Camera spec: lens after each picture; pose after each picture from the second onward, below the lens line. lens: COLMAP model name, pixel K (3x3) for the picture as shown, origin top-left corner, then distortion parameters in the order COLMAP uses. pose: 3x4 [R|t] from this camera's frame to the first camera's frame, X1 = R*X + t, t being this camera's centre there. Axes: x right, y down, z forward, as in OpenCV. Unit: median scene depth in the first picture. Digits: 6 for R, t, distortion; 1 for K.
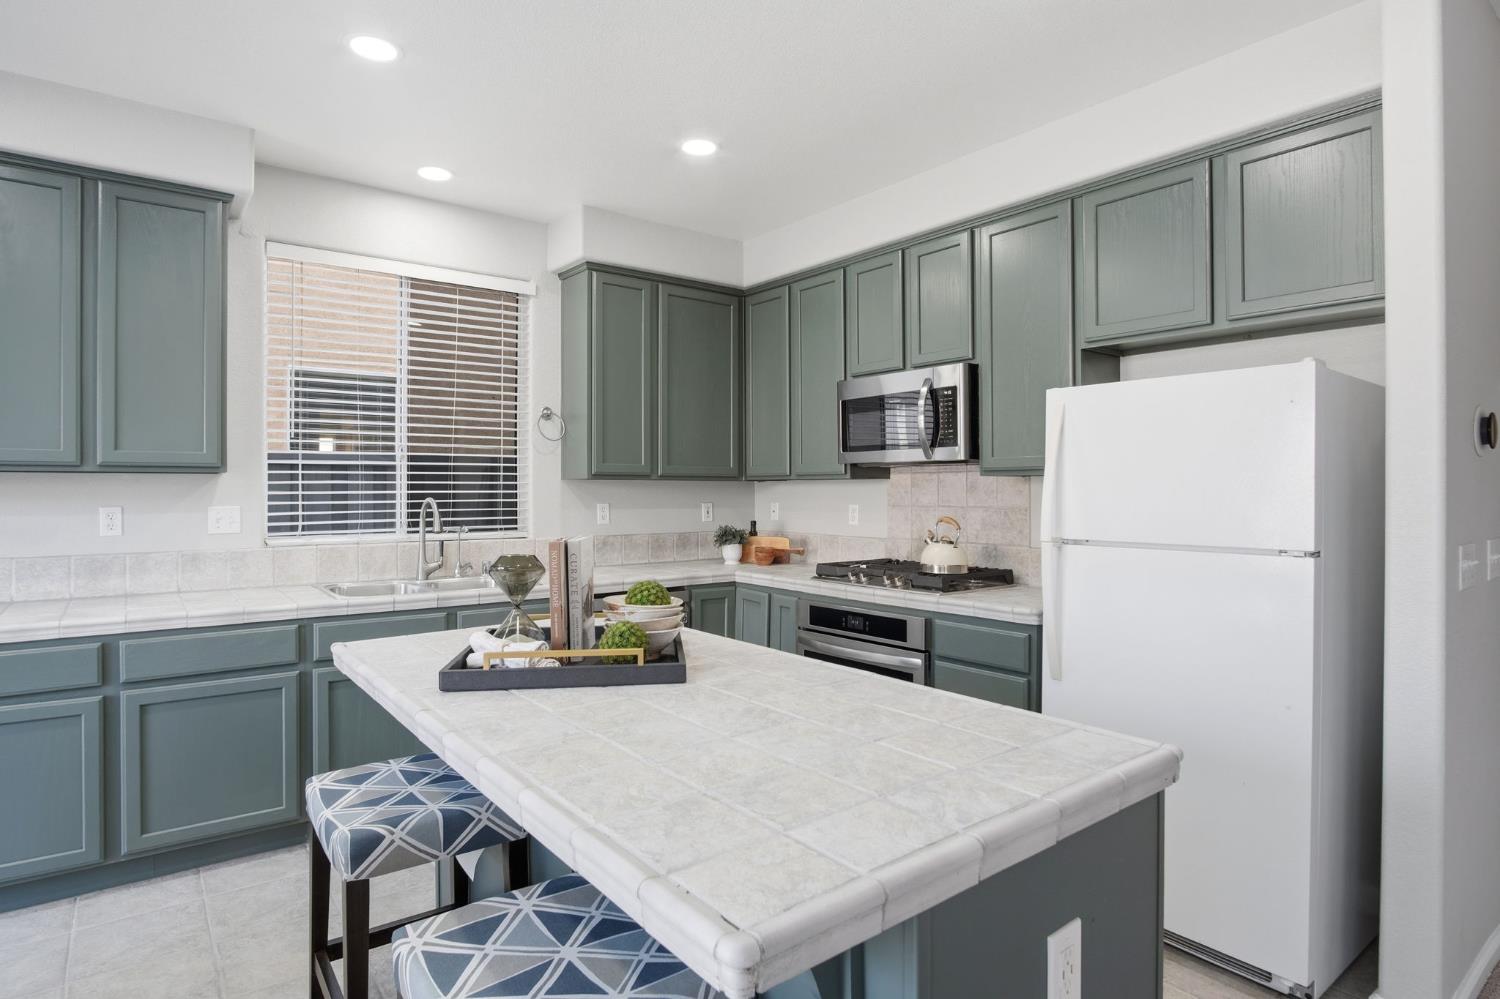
lens RADIAL K [[831.8, 0, 750.0], [0, 831.8, 478.2], [0, 0, 1]] dist [-0.030133, 0.009264]
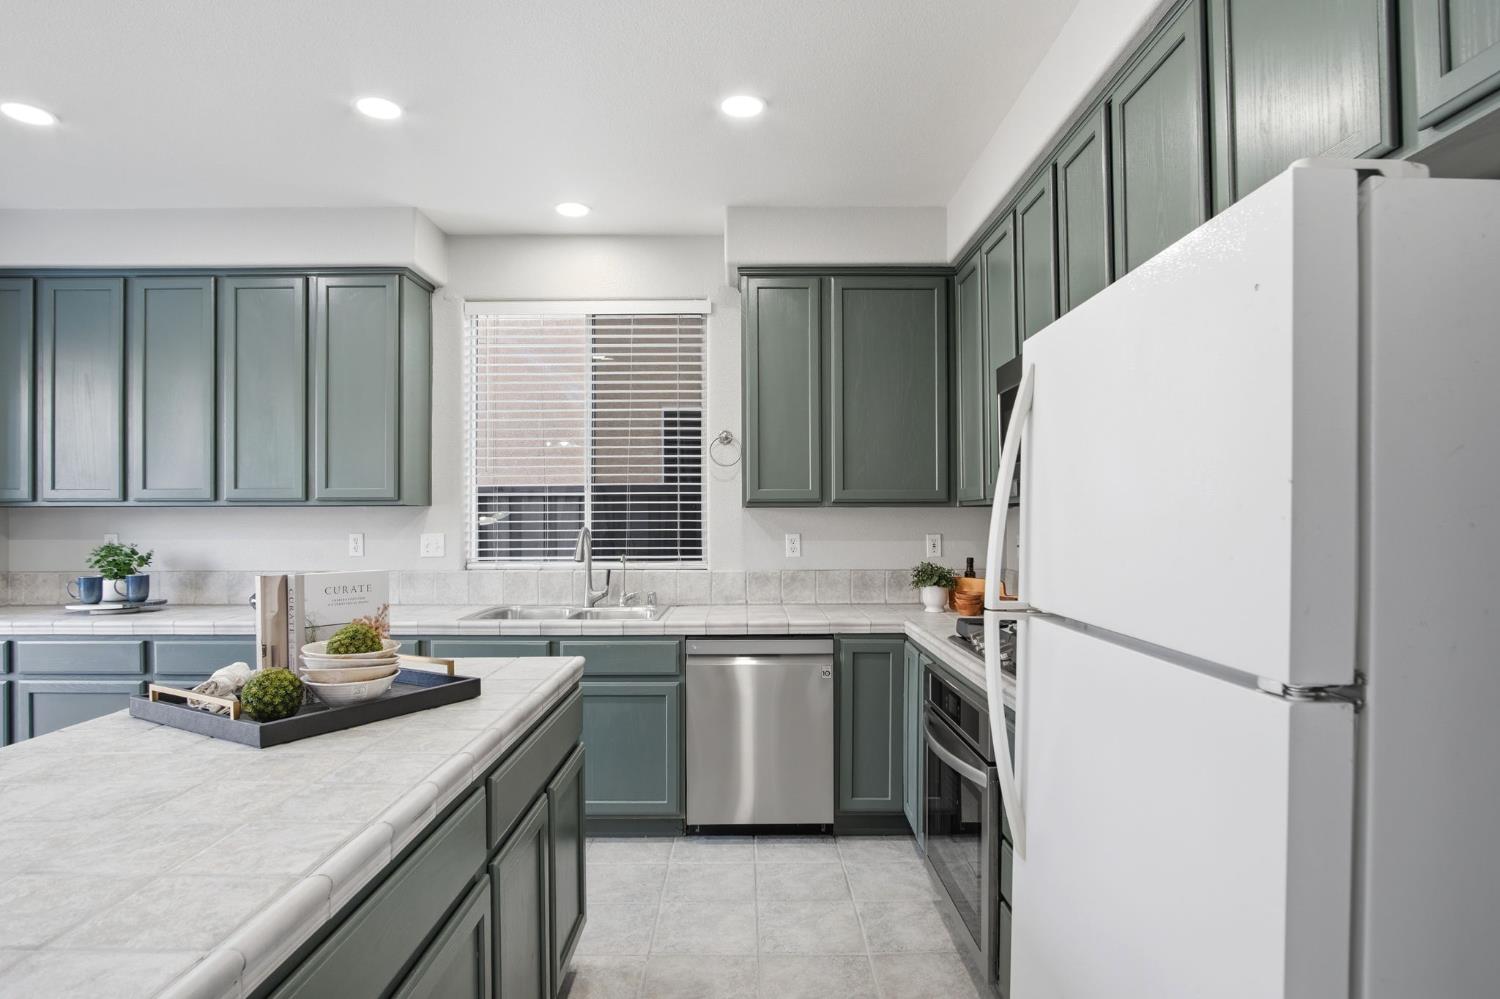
lens RADIAL K [[831.8, 0, 755.7], [0, 831.8, 515.5], [0, 0, 1]] dist [-0.030133, 0.009264]
pose [[0.785288, -0.002976, -0.619124, 0.394429], [0.010448, 0.999910, 0.008445, 0.002582], [0.619043, -0.013100, 0.785248, 0.305388]]
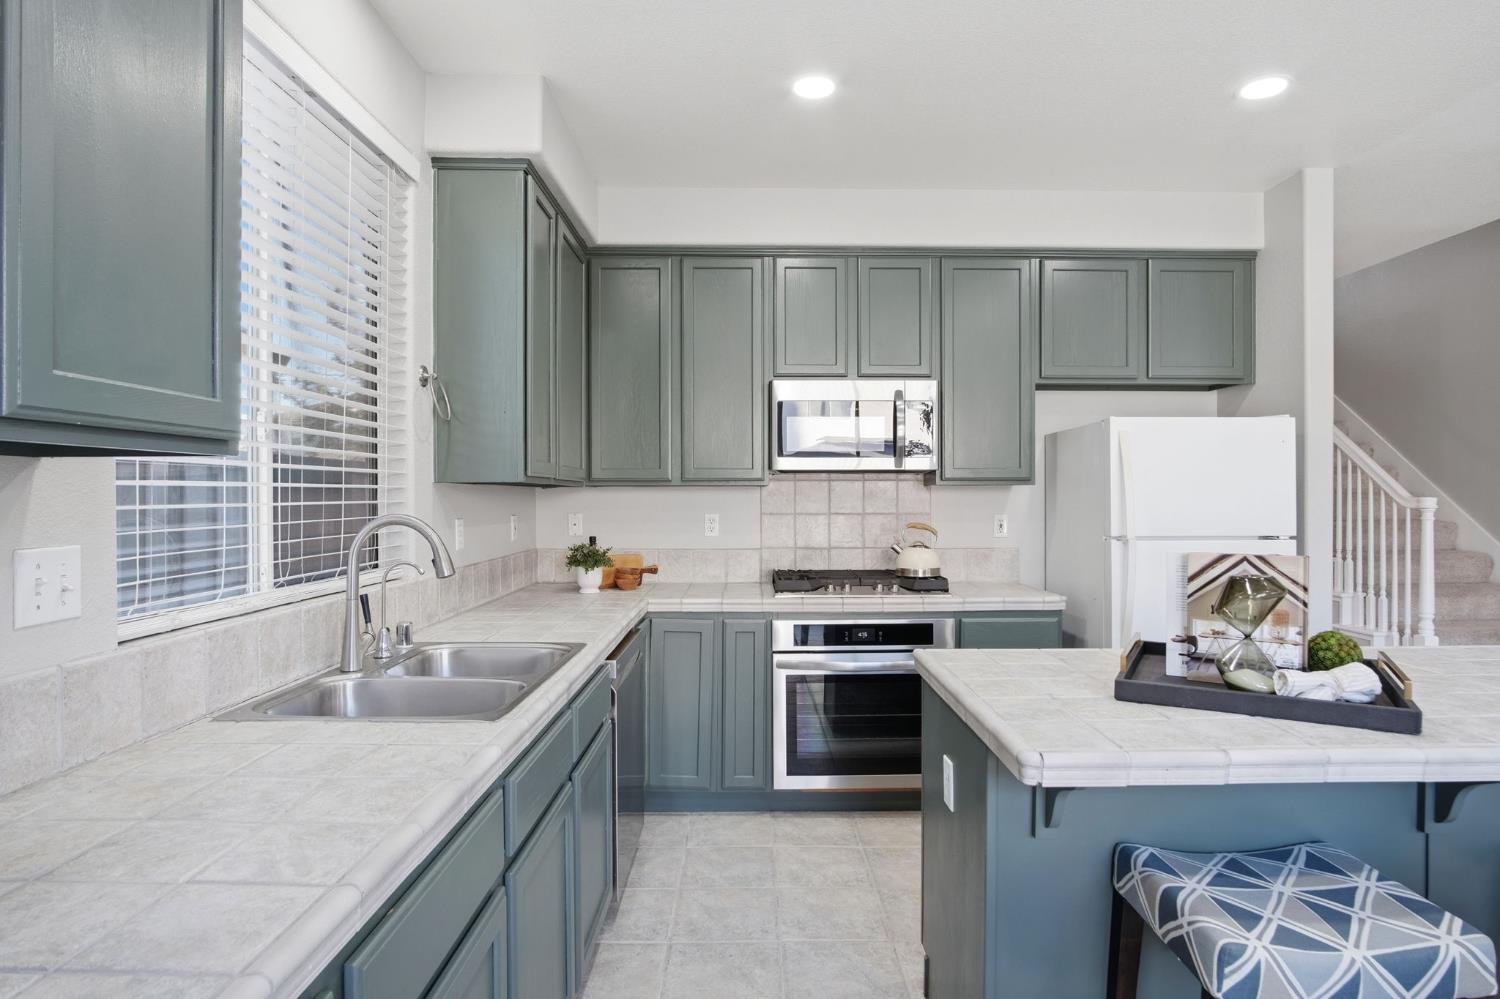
lens RADIAL K [[831.8, 0, 773.3], [0, 831.8, 491.6], [0, 0, 1]] dist [-0.030133, 0.009264]
pose [[0.593660, 0.002772, 0.804711, -0.635158], [-0.010521, 0.999935, 0.004317, 0.003256], [-0.804647, -0.011030, 0.593651, 0.452857]]
